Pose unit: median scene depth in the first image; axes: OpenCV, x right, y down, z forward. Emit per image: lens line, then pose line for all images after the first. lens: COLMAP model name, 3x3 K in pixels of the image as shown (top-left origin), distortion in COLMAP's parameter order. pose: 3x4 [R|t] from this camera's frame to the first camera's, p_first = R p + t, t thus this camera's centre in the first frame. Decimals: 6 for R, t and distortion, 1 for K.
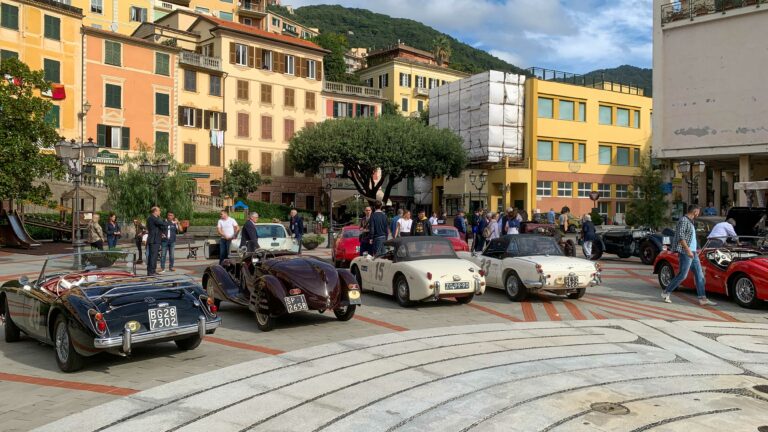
lens RADIAL K [[574.3, 0, 384.0], [0, 574.3, 216.0], [0, 0, 1]] dist [0.056965, -0.099988]
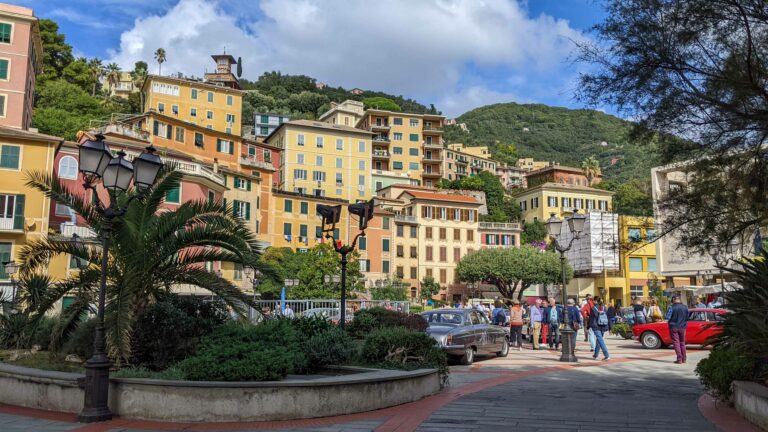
lens RADIAL K [[597.7, 0, 384.0], [0, 597.7, 216.0], [0, 0, 1]] dist [0.110927, -0.219290]
pose [[0.954801, -0.044611, -0.293880, 0.134023], [-0.003704, 0.986811, -0.161831, 0.013939], [0.297223, 0.155605, 0.942043, -0.638913]]
